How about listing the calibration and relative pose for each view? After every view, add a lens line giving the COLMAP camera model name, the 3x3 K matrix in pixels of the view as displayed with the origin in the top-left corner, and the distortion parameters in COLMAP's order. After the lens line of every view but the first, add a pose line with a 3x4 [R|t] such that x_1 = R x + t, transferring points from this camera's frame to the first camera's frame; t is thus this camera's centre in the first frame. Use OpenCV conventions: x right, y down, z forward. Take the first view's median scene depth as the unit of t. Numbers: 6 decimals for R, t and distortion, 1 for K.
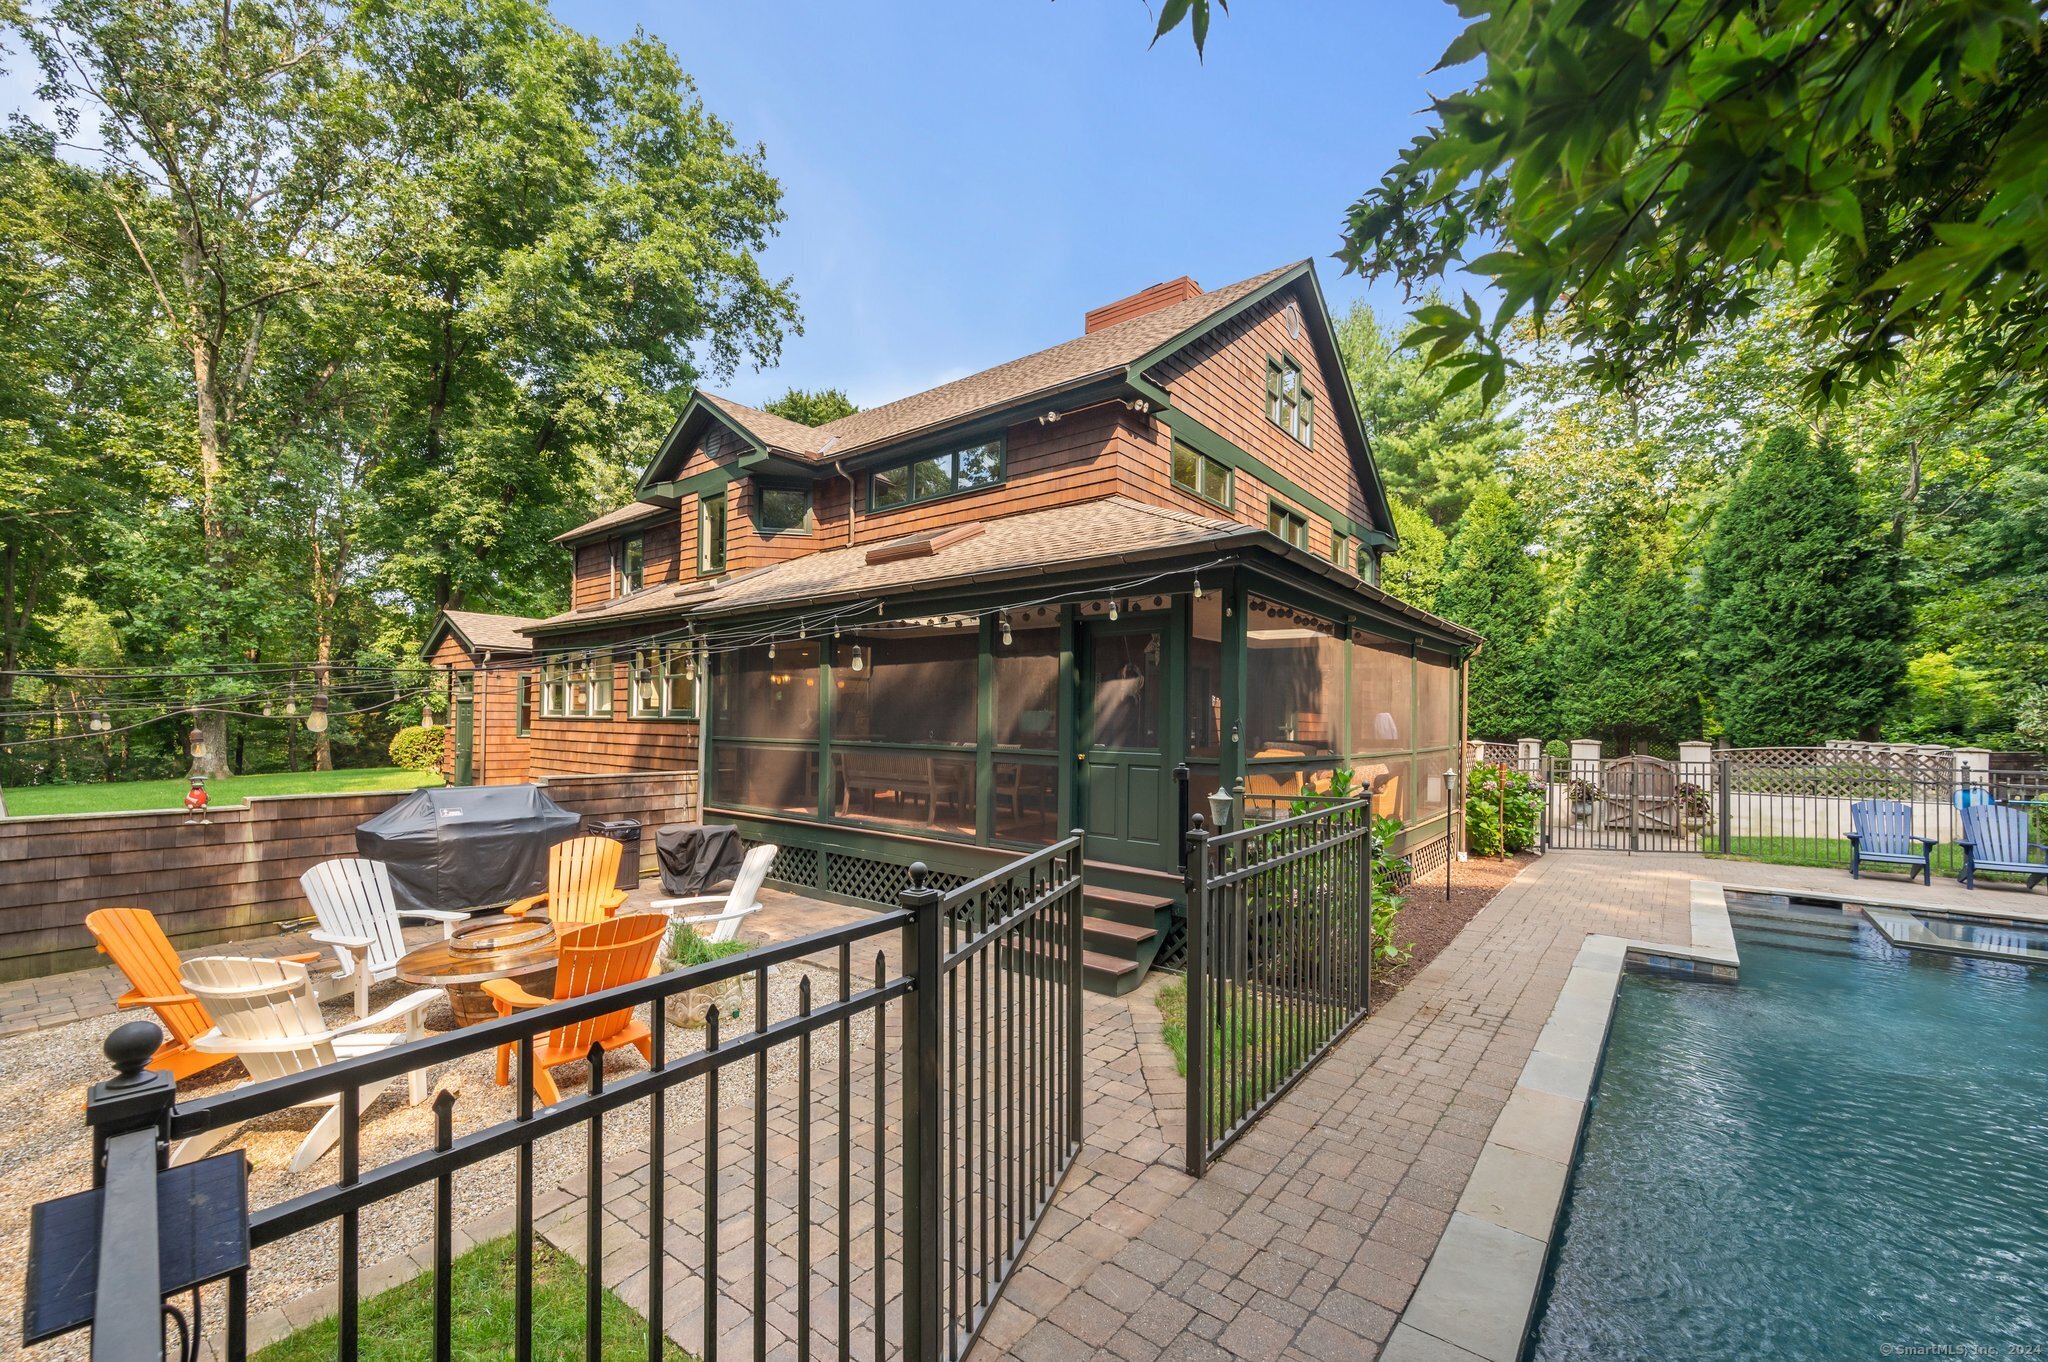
lens RADIAL K [[820.9, 0, 1018.7], [0, 820.9, 717.9], [0, 0, 1]] dist [0.003868, -0.001320]
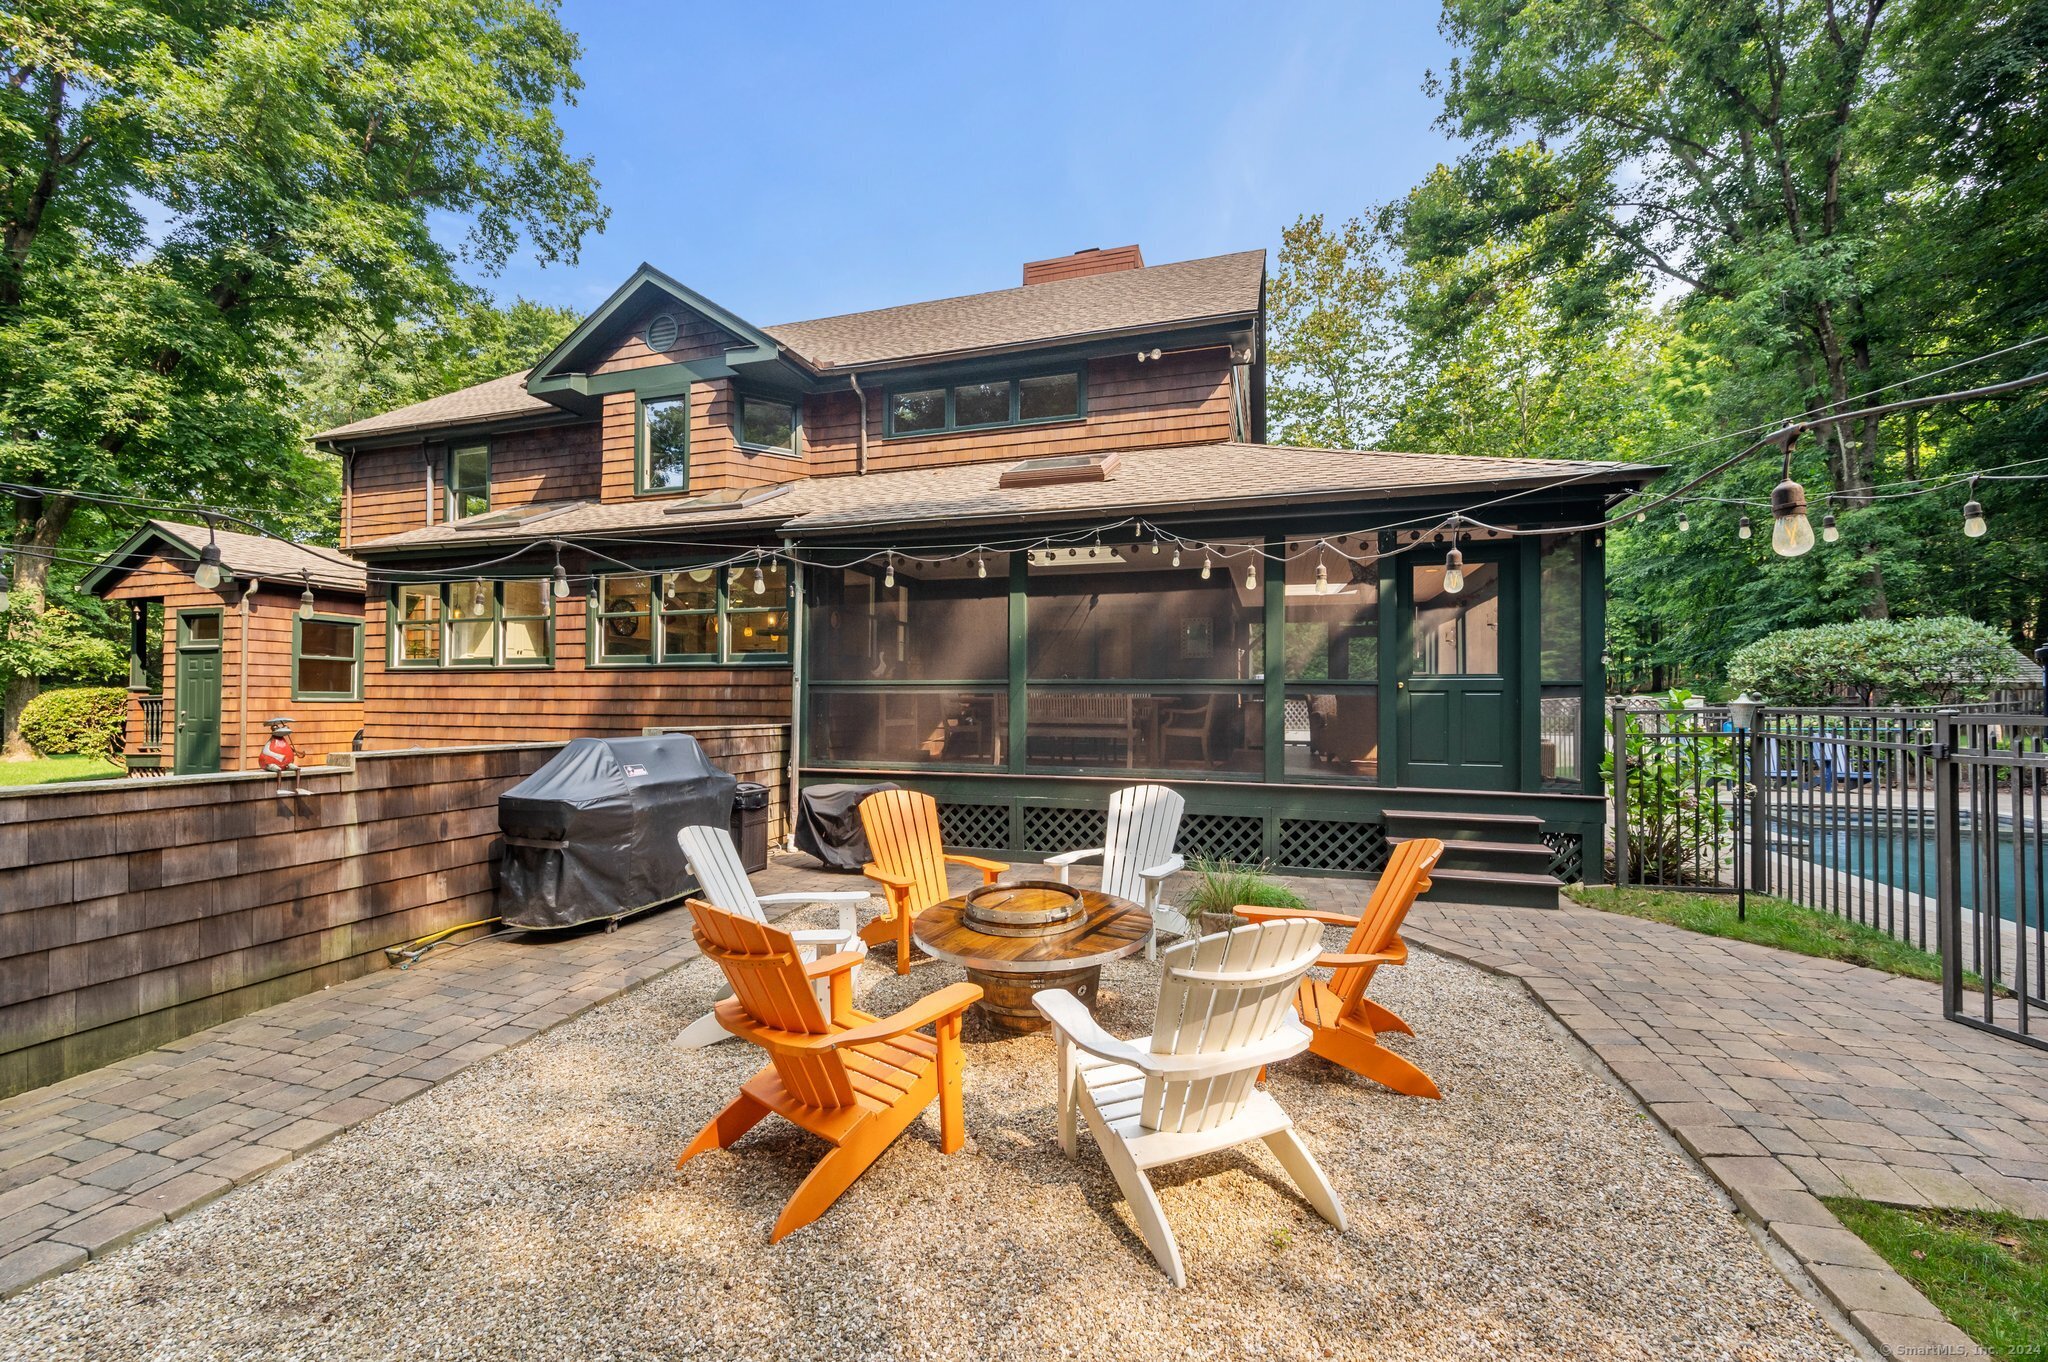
lens RADIAL K [[820.9, 0, 1018.1], [0, 820.9, 692.0], [0, 0, 1]] dist [0.003868, -0.001320]
pose [[0.930565, -0.002825, 0.366117, -0.352216], [0.005417, 0.999967, -0.006052, 0.029022], [-0.366088, 0.007615, 0.930549, 0.118535]]
